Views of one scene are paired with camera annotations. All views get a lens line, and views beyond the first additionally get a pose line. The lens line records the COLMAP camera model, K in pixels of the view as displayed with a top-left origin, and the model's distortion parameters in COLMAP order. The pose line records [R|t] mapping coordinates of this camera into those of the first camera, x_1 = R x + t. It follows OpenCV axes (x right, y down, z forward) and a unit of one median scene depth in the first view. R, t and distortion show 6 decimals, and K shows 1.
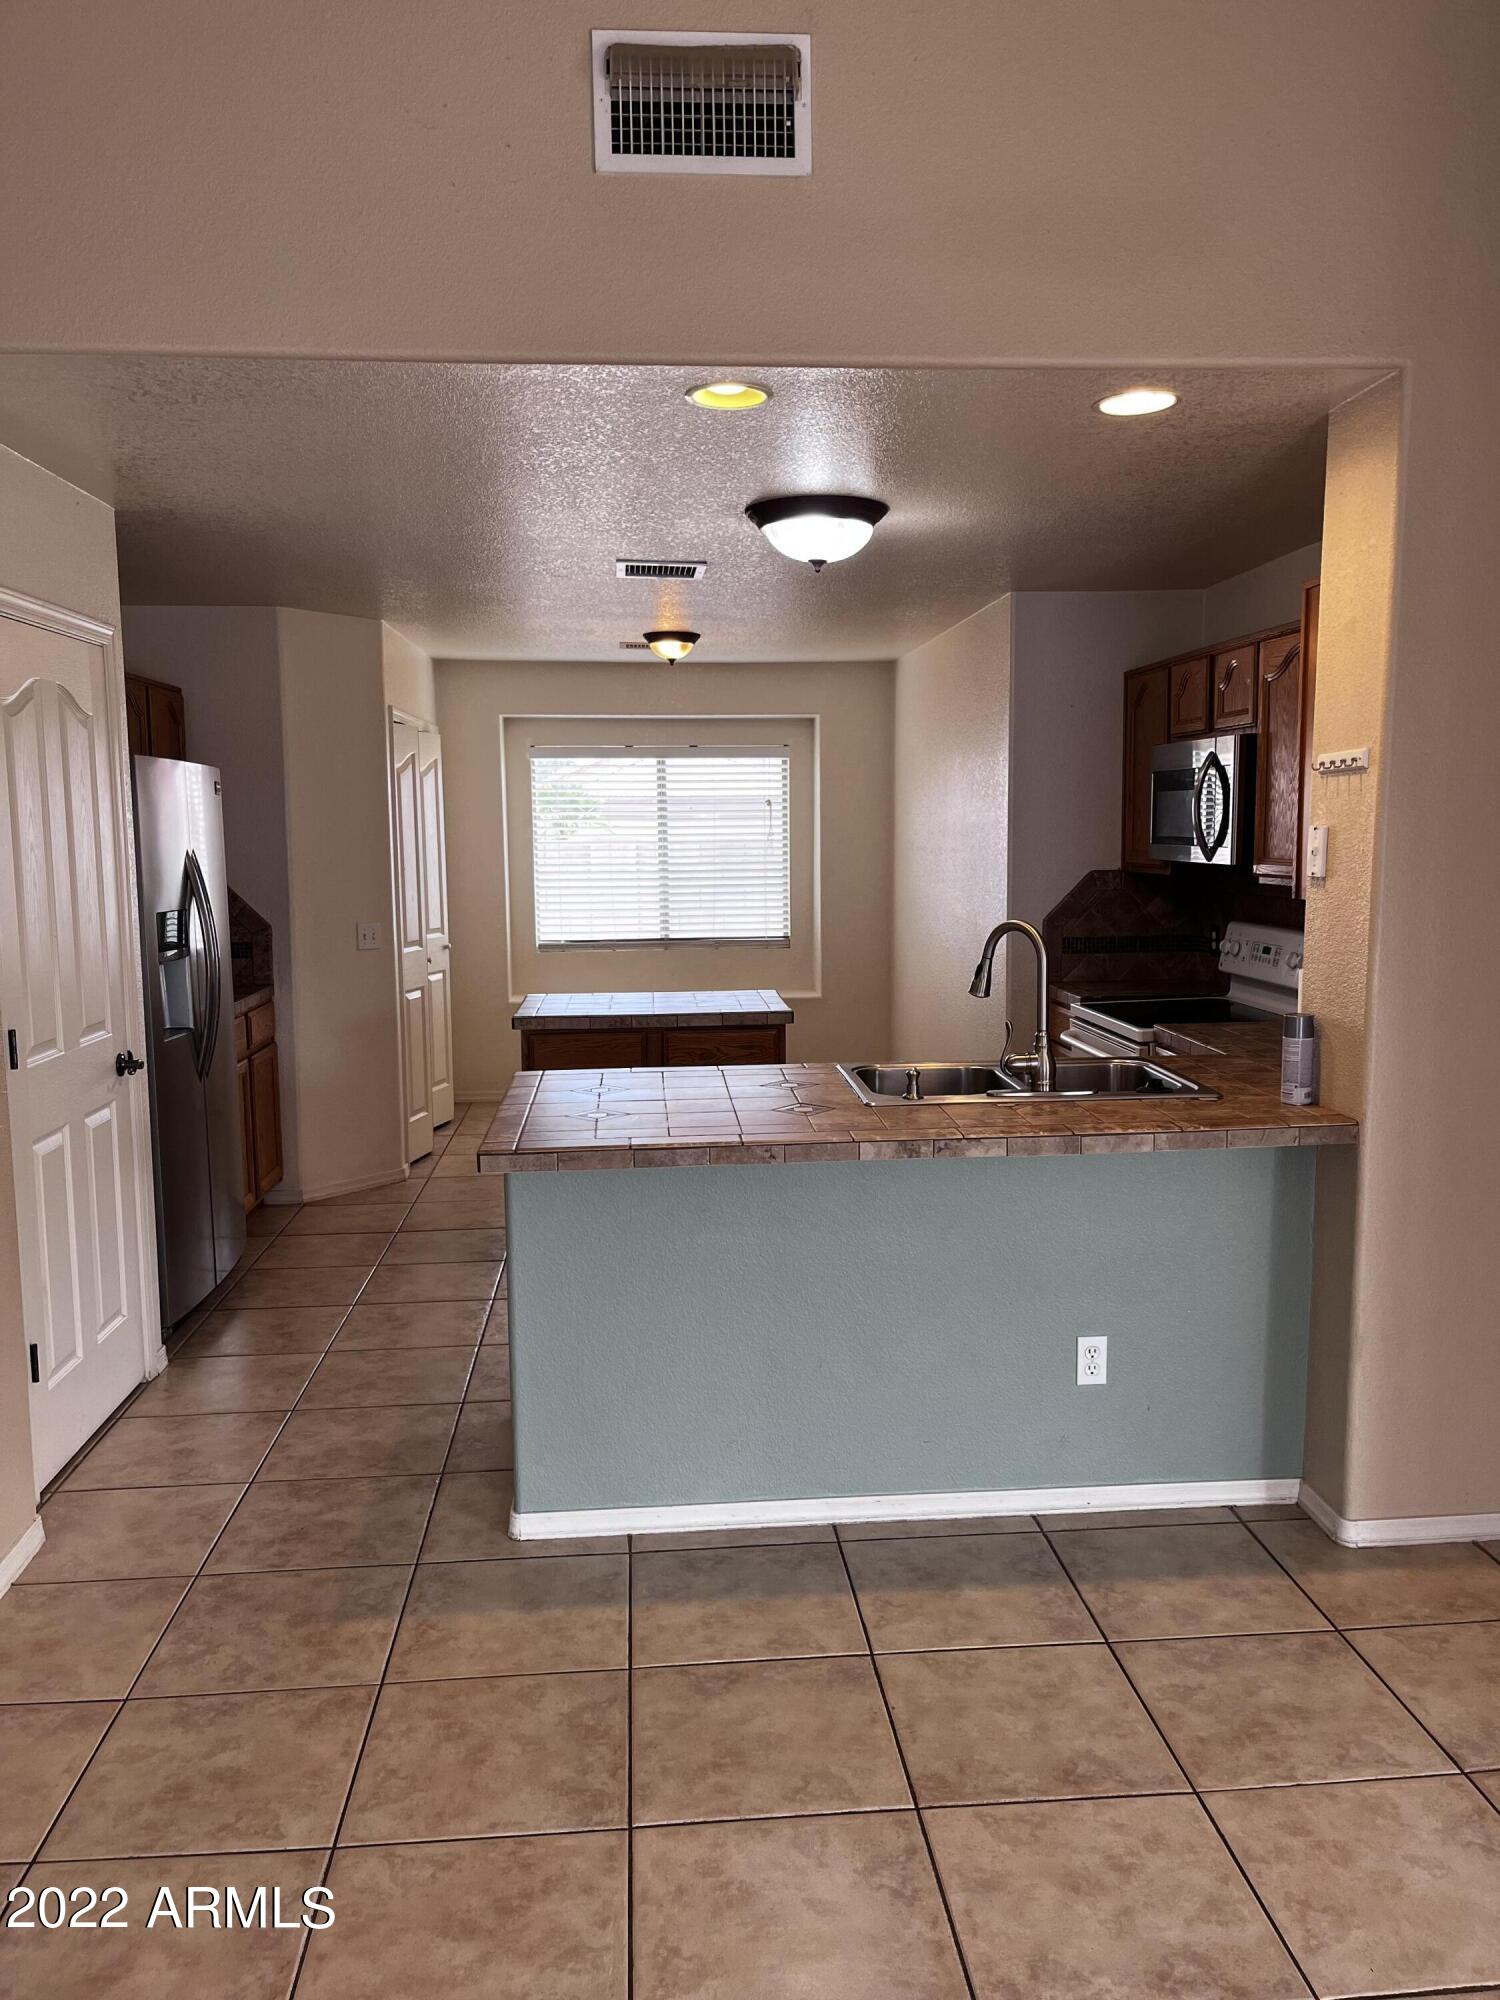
lens RADIAL K [[1504.0, 0, 750.4], [0, 1504.0, 1010.7], [0, 0, 1]] dist [0.064470, -0.093385]
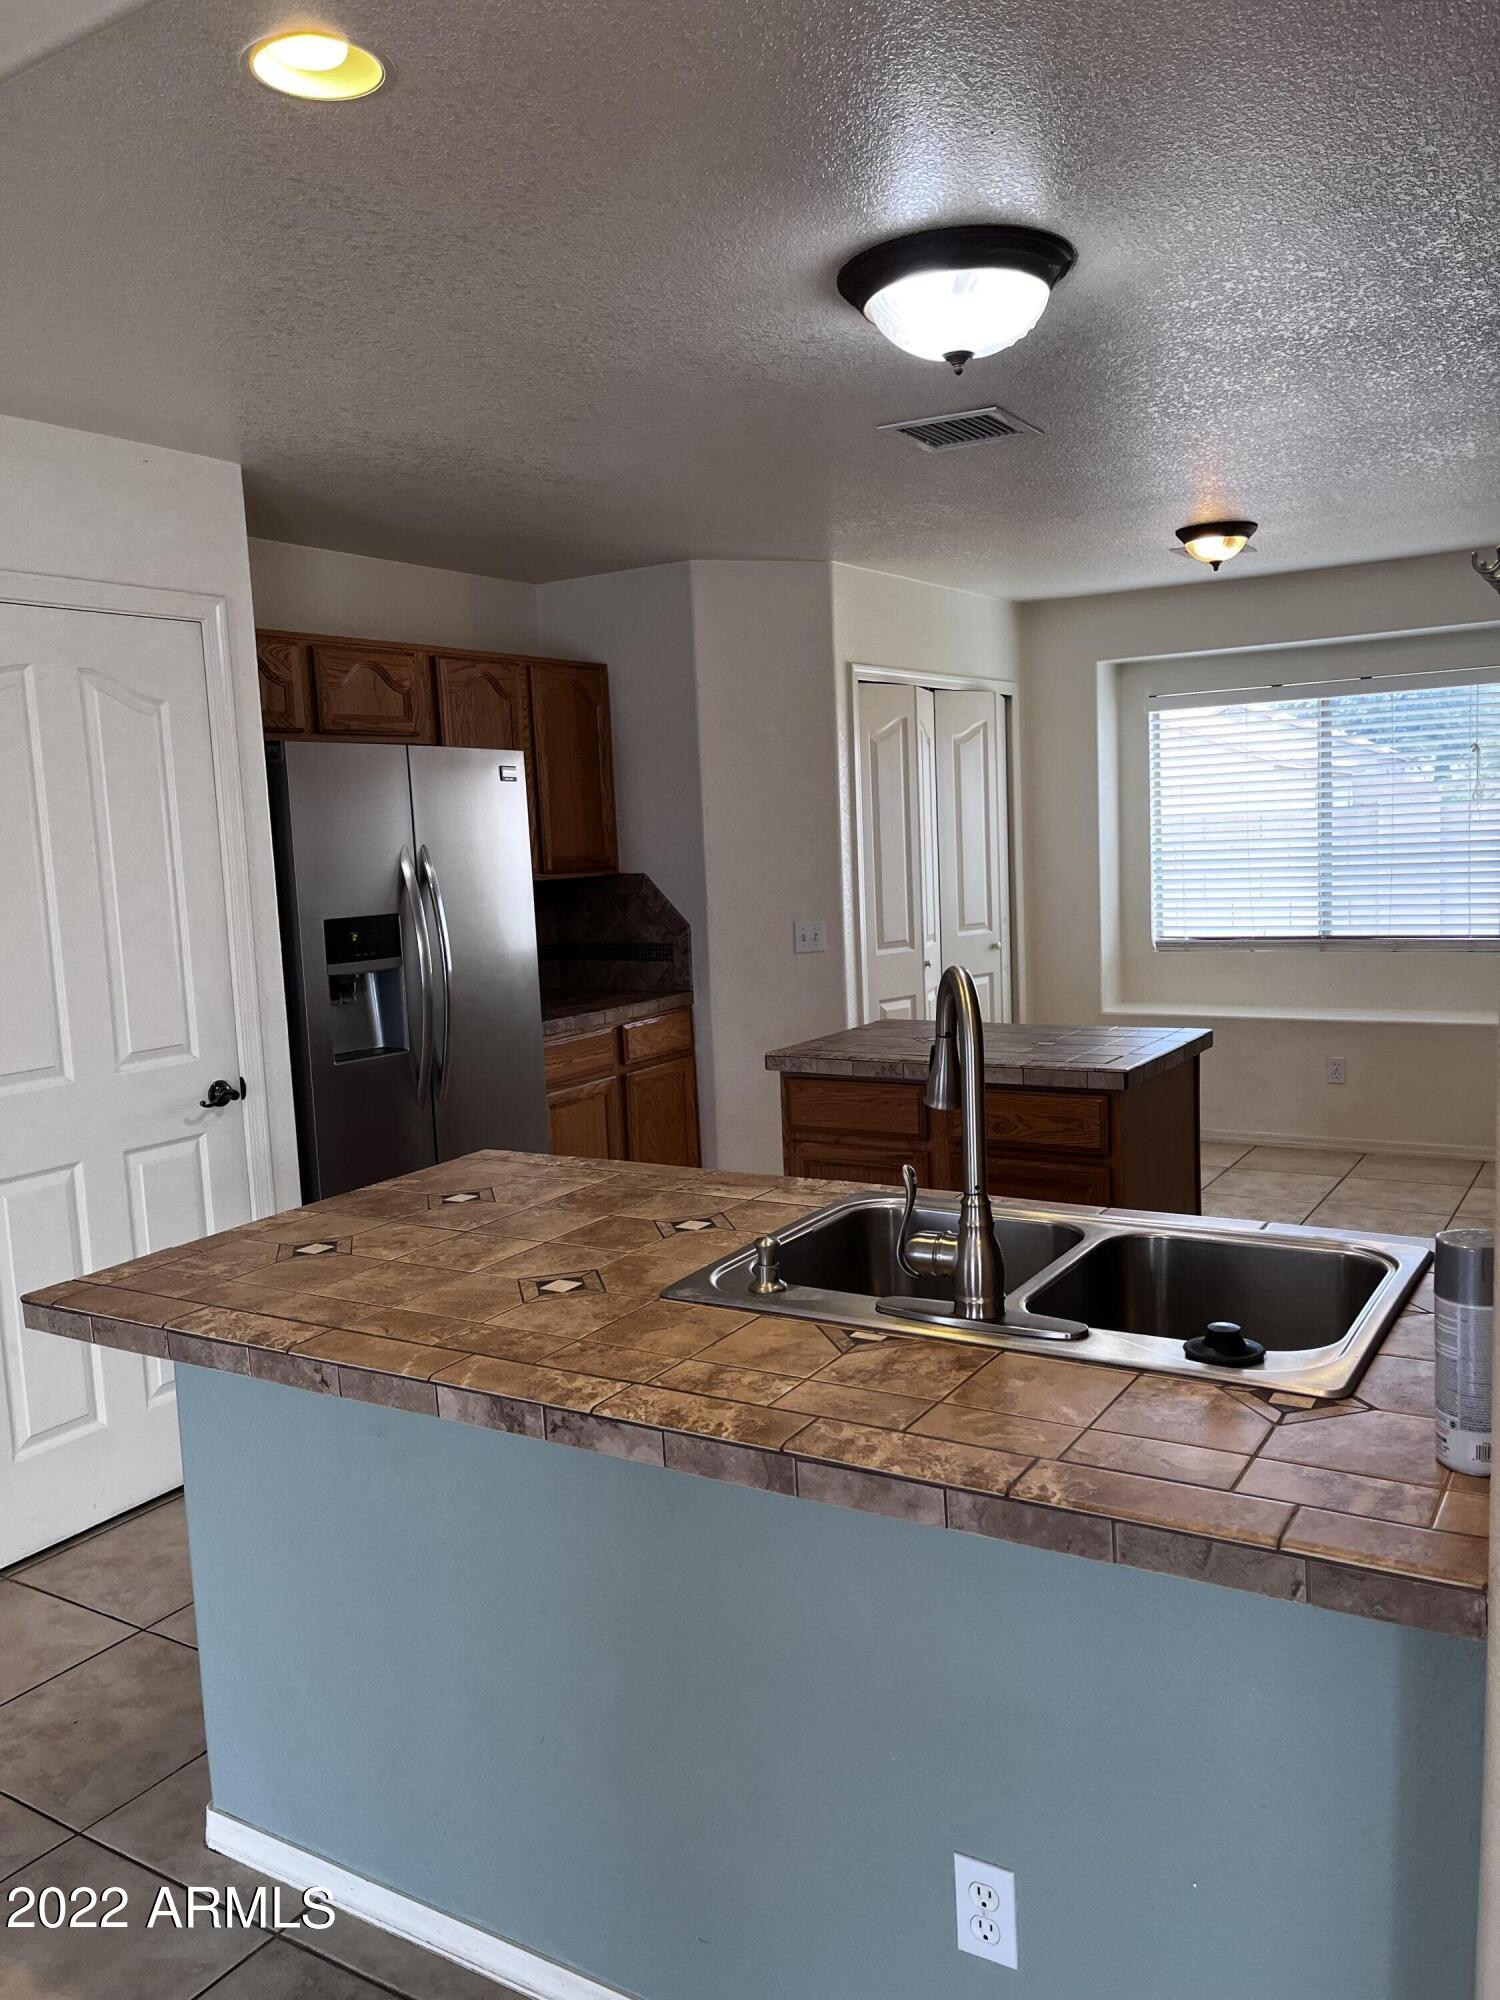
lens RADIAL K [[1504.0, 0, 763.8], [0, 1504.0, 991.1], [0, 0, 1]] dist [0.064470, -0.093385]
pose [[0.806319, 0.036828, -0.590333, 0.438941], [-0.034020, 0.999295, 0.015875, -0.060069], [0.590501, 0.007283, 0.807004, 0.575222]]
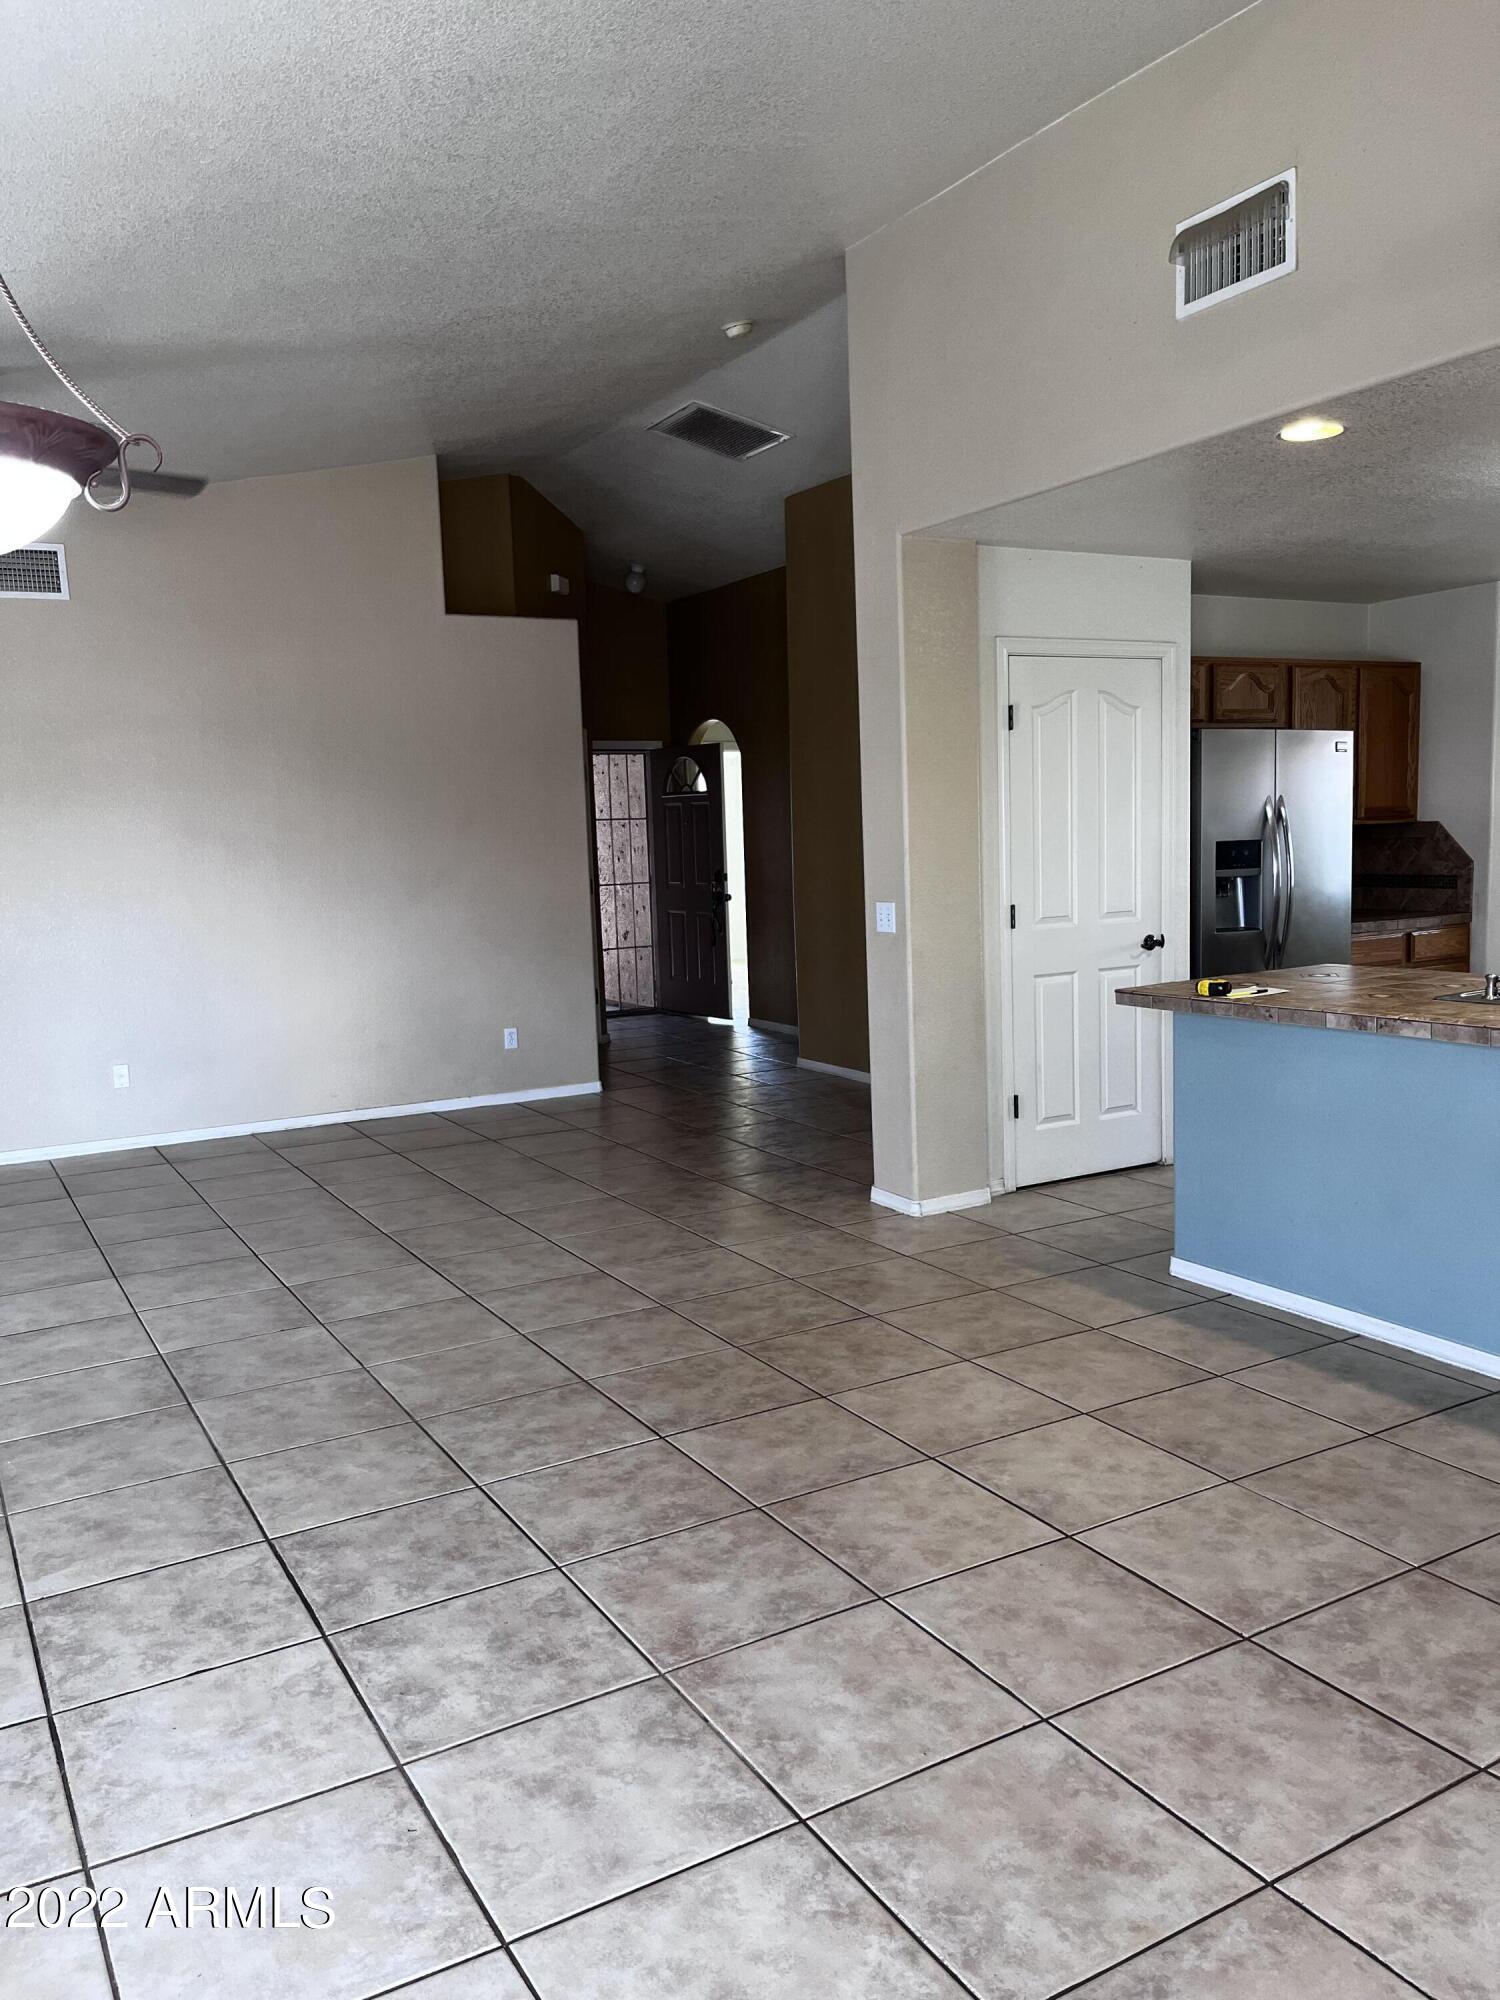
lens RADIAL K [[1504.0, 0, 771.3], [0, 1504.0, 1007.1], [0, 0, 1]] dist [0.064470, -0.093385]
pose [[0.434100, 0.099918, -0.895306, 0.913523], [-0.081304, 0.994120, 0.071524, 0.027611], [0.897188, 0.041743, 0.439671, 0.026593]]
